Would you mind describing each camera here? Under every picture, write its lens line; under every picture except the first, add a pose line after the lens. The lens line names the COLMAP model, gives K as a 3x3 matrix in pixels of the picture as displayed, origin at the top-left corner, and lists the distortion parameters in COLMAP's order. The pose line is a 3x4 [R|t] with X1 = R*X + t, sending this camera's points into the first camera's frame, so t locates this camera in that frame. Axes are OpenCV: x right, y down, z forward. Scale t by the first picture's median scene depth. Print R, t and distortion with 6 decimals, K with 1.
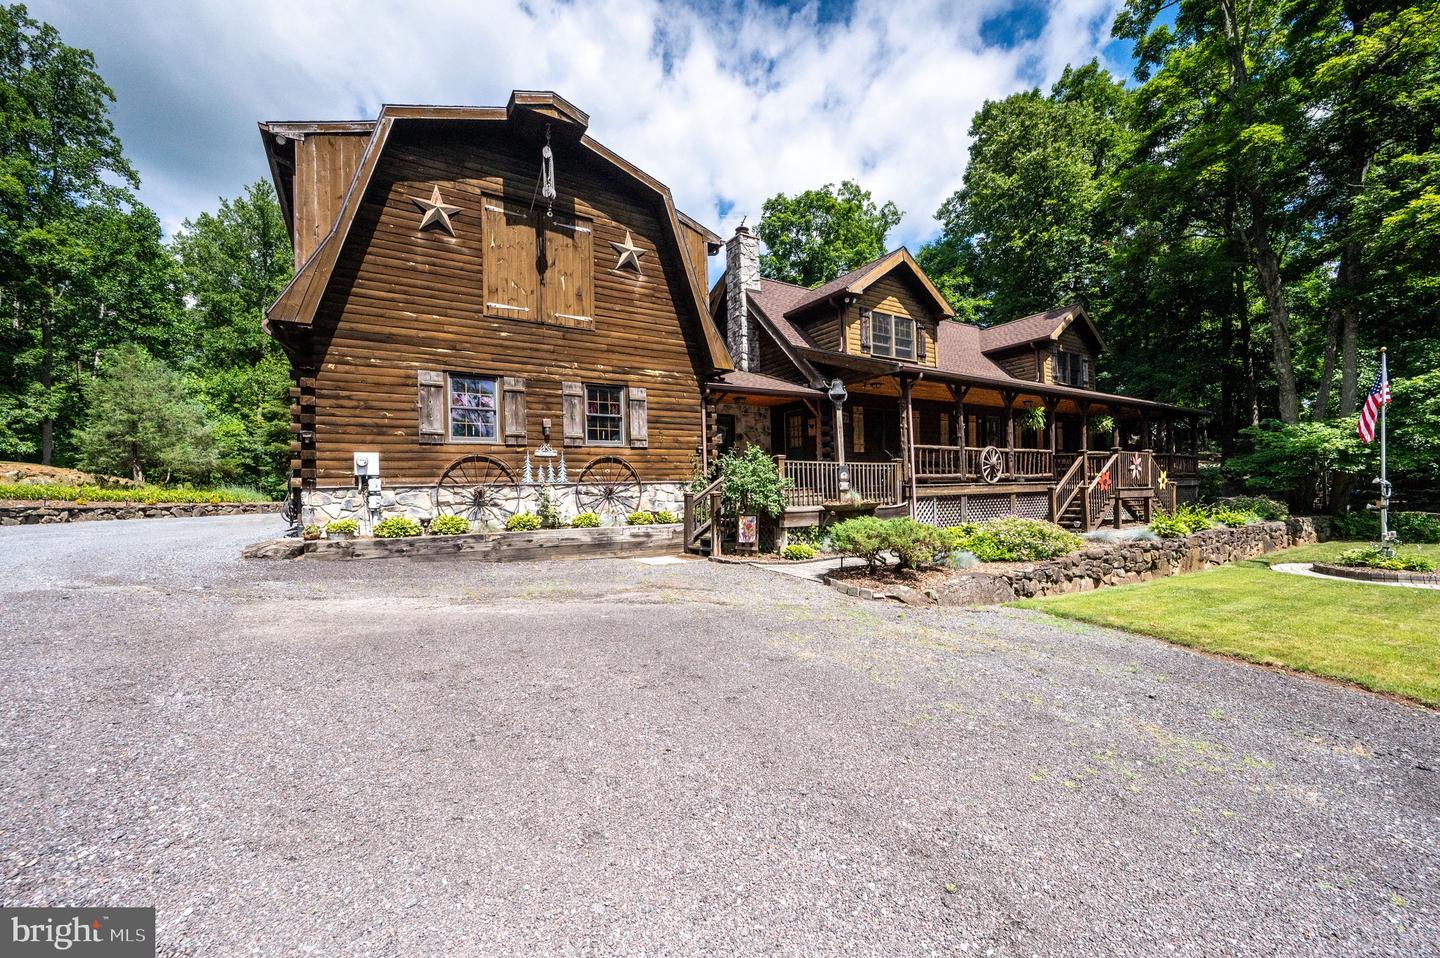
lens RADIAL K [[582.3, 0, 723.9], [0, 582.3, 485.5], [0, 0, 1]] dist [-0.001173, 0.000186]
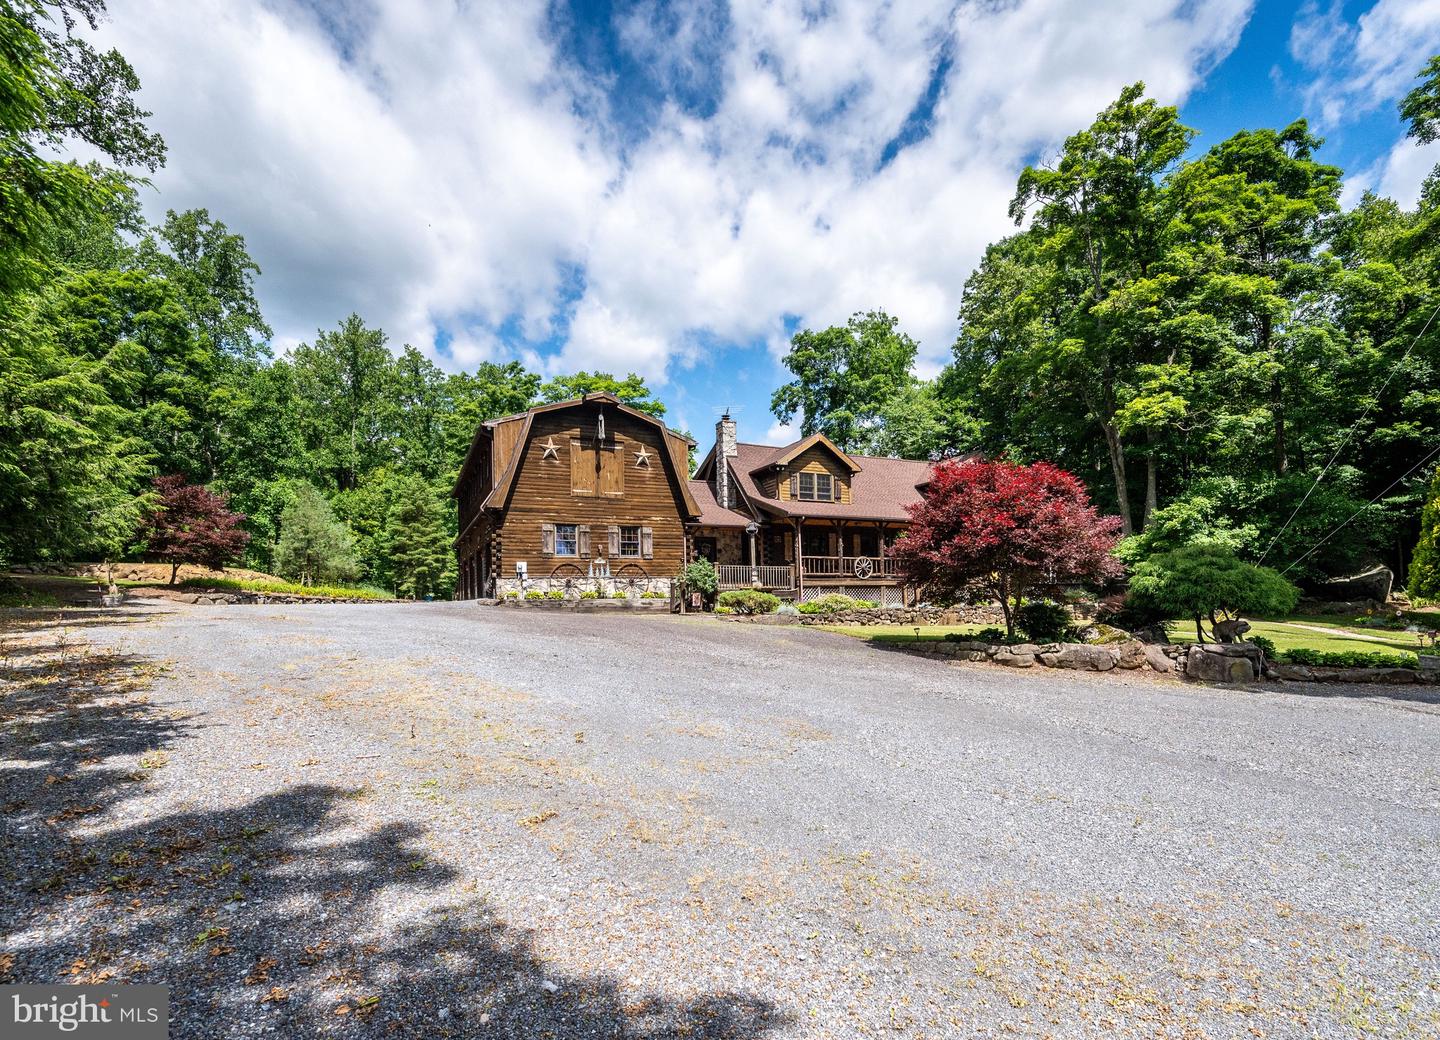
lens RADIAL K [[597.0, 0, 722.9], [0, 597.0, 584.1], [0, 0, 1]] dist [-0.000188, -0.000130]
pose [[0.995043, 0.000162, -0.099444, 0.293890], [-0.001694, 0.999881, -0.015322, 0.047190], [0.099429, 0.015415, 0.994925, -0.918939]]
